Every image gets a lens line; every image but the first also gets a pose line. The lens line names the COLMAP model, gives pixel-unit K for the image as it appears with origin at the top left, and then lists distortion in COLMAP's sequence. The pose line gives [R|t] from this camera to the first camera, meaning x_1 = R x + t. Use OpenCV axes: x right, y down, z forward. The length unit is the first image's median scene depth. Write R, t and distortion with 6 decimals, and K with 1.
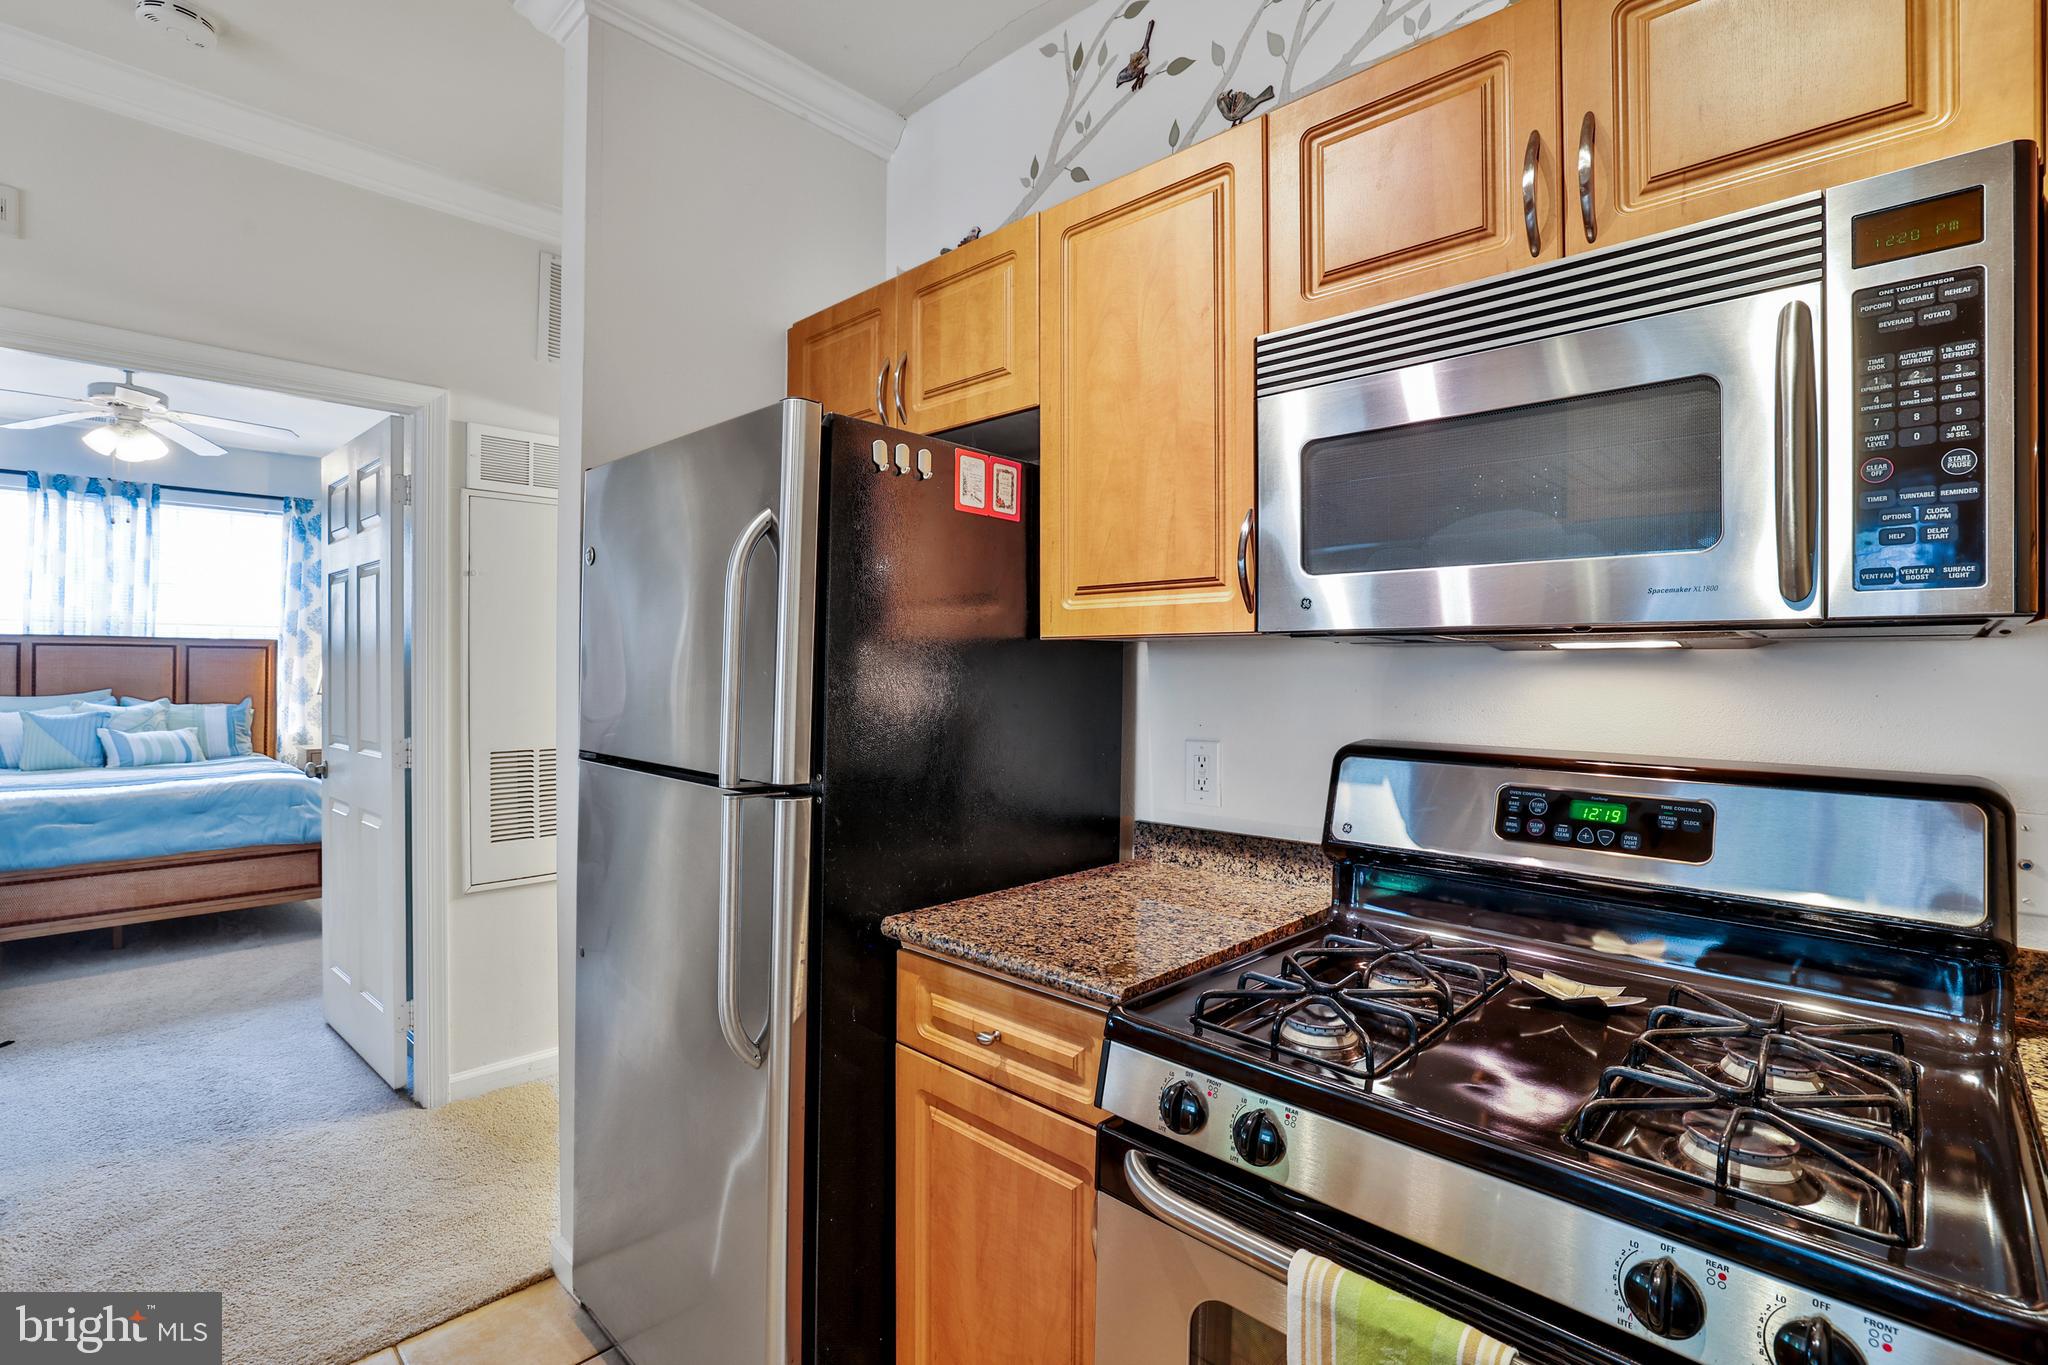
lens RADIAL K [[945.1, 0, 1024.0], [0, 945.1, 657.6], [0, 0, 1]] dist [-0.031562, -0.000010]
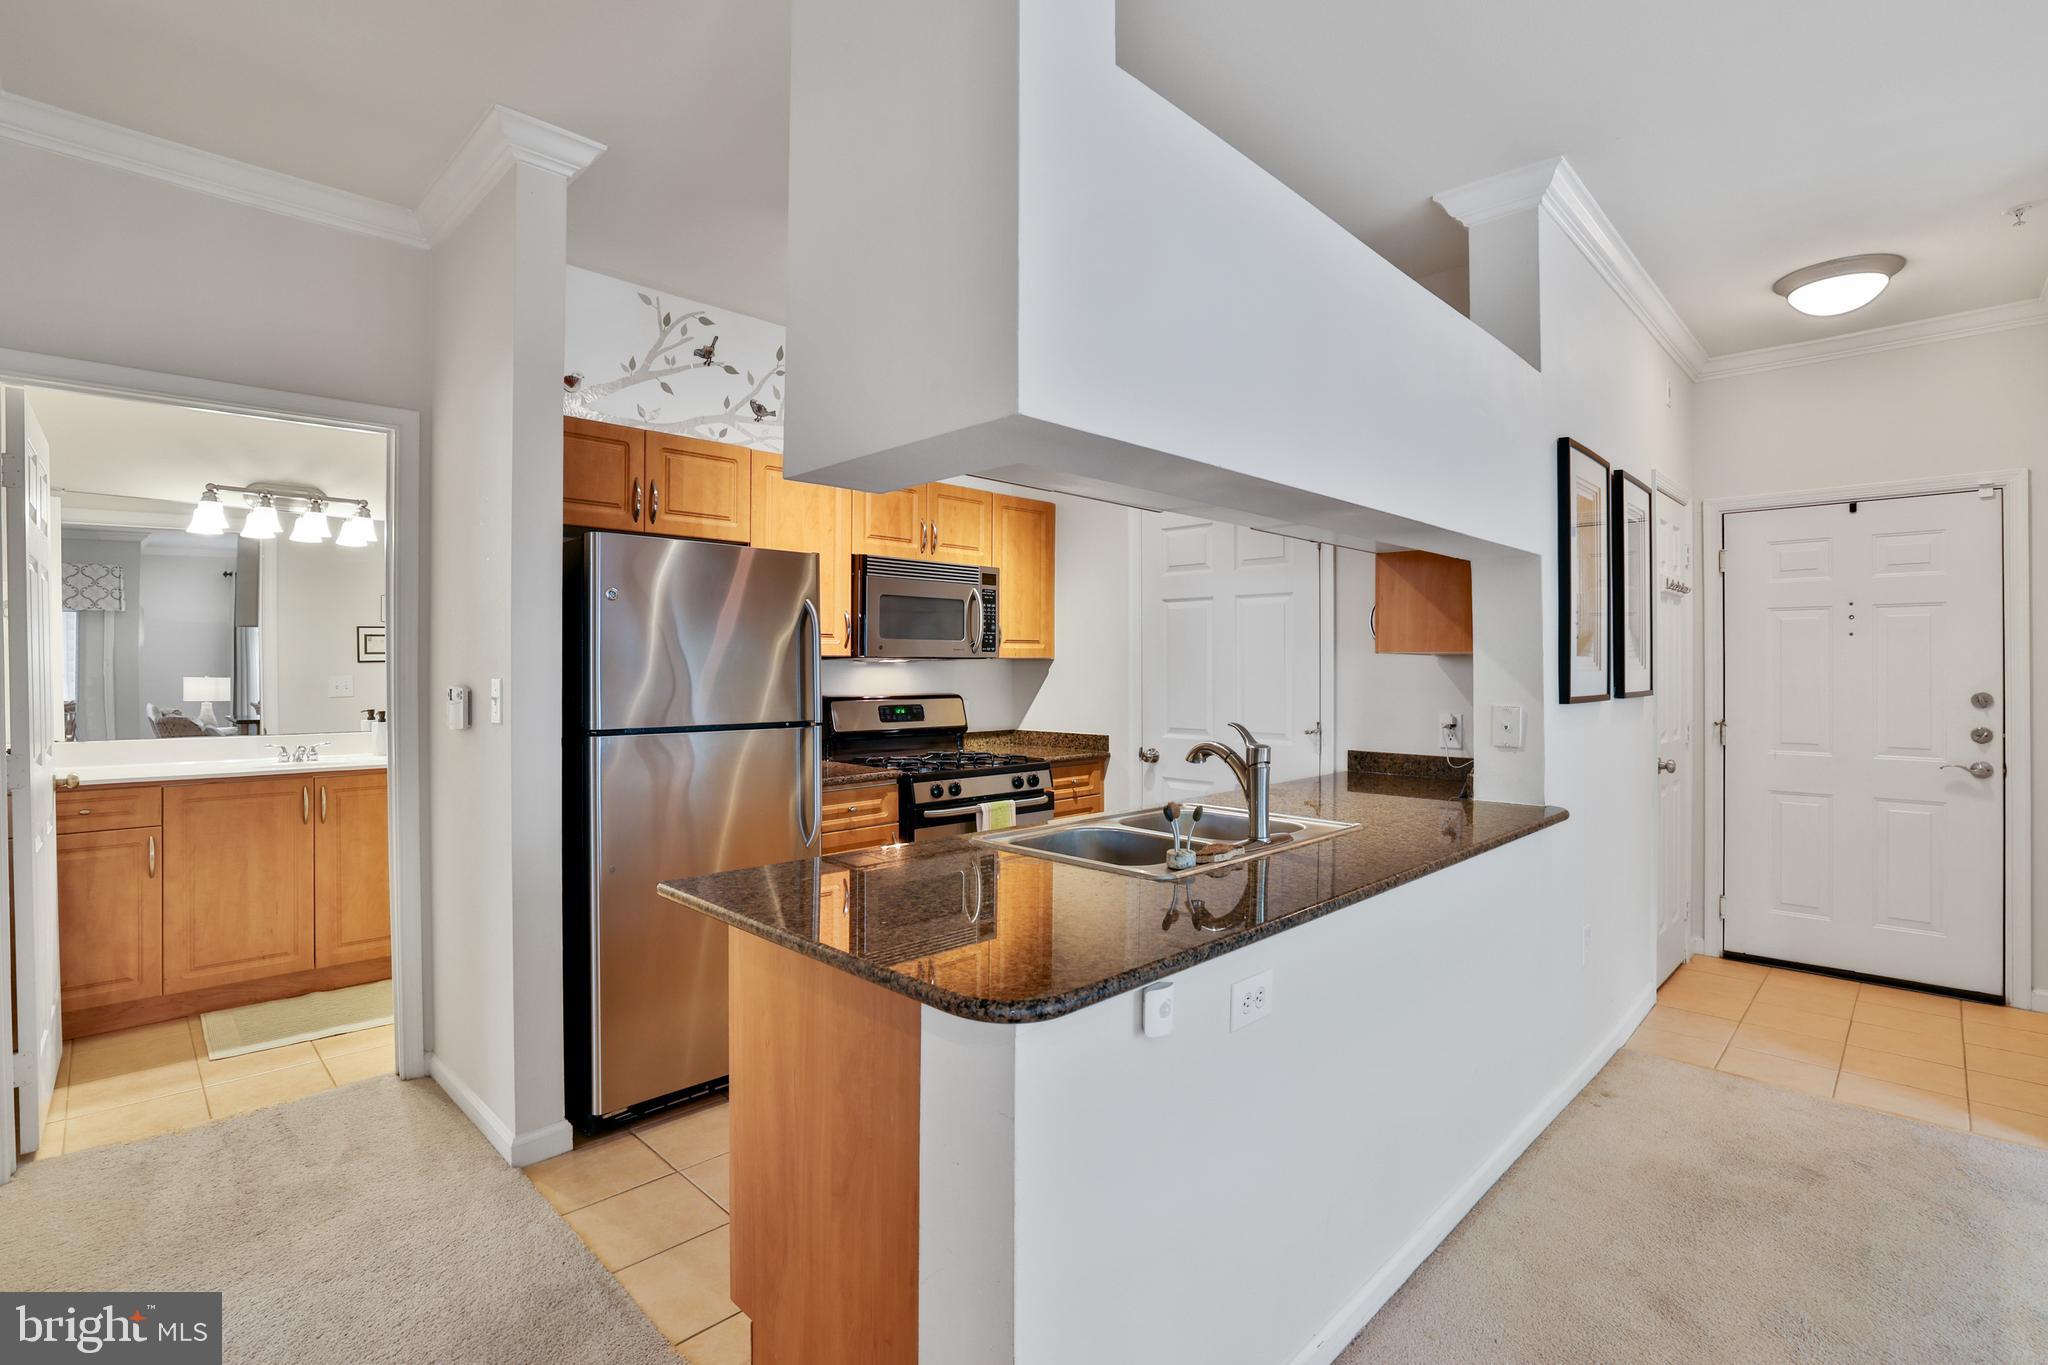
lens RADIAL K [[945.1, 0, 1024.0], [0, 945.1, 657.6], [0, 0, 1]] dist [-0.031562, -0.000010]
pose [[0.009001, 0.004116, 0.999951, -1.969882], [-0.008117, 0.999959, -0.004043, -0.011451], [-0.999927, -0.008080, 0.009034, 0.364823]]
